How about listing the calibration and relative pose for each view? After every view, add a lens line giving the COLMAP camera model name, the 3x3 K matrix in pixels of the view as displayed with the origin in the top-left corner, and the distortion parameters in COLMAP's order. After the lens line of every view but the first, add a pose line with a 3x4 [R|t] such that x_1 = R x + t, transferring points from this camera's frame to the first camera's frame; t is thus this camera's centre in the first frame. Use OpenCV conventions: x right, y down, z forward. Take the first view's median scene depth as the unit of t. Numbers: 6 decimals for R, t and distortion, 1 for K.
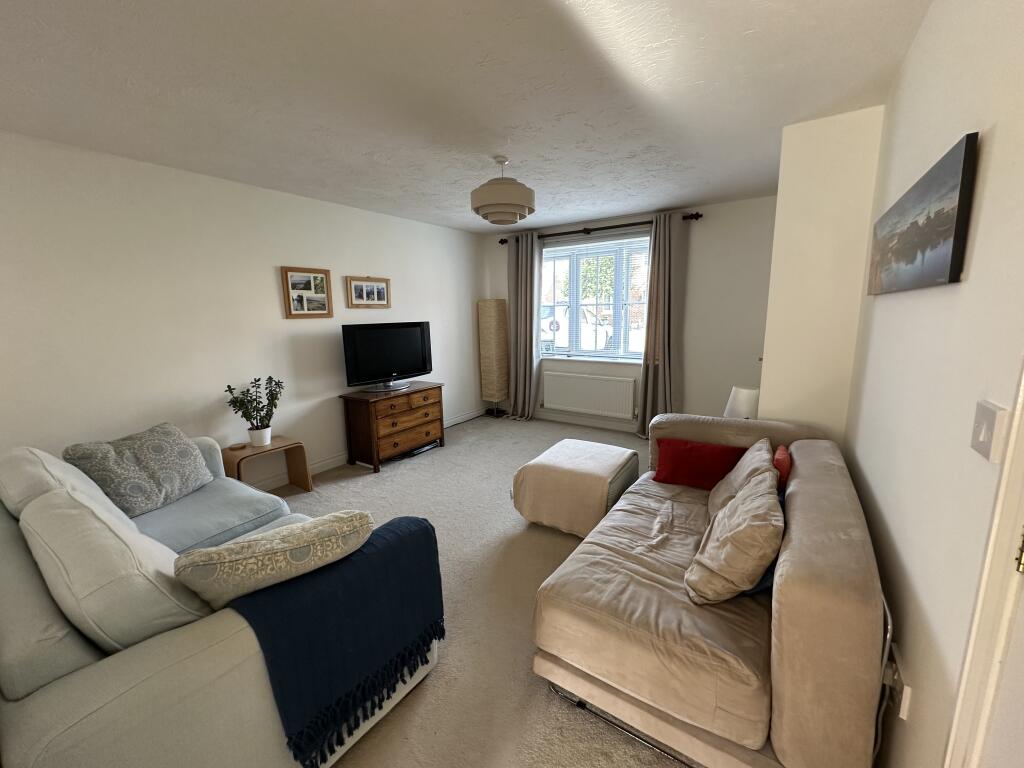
lens RADIAL K [[408.3, 0, 512.0], [0, 408.3, 384.0], [0, 0, 1]] dist [-0.000293, -0.000034]
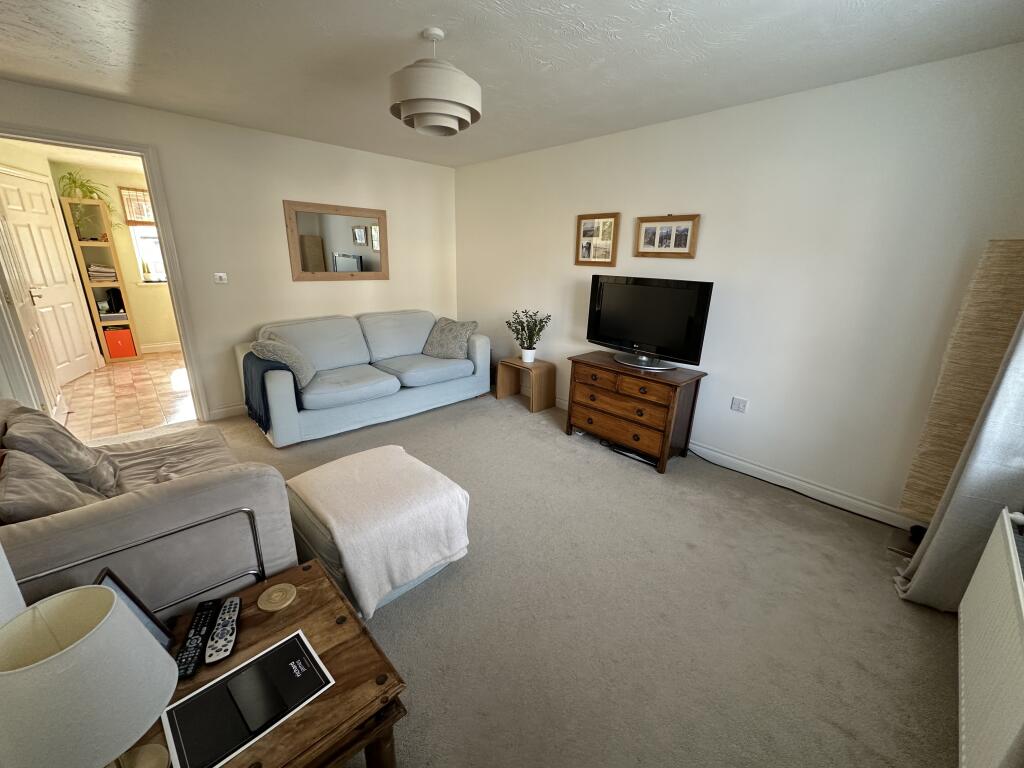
lens RADIAL K [[408.3, 0, 512.0], [0, 408.3, 384.0], [0, 0, 1]] dist [-0.000293, -0.000034]
pose [[-0.216016, 0.304283, -0.927765, 0.522374], [-0.195650, 0.917438, 0.346451, -0.187080], [0.956587, 0.256356, -0.138649, 0.939370]]
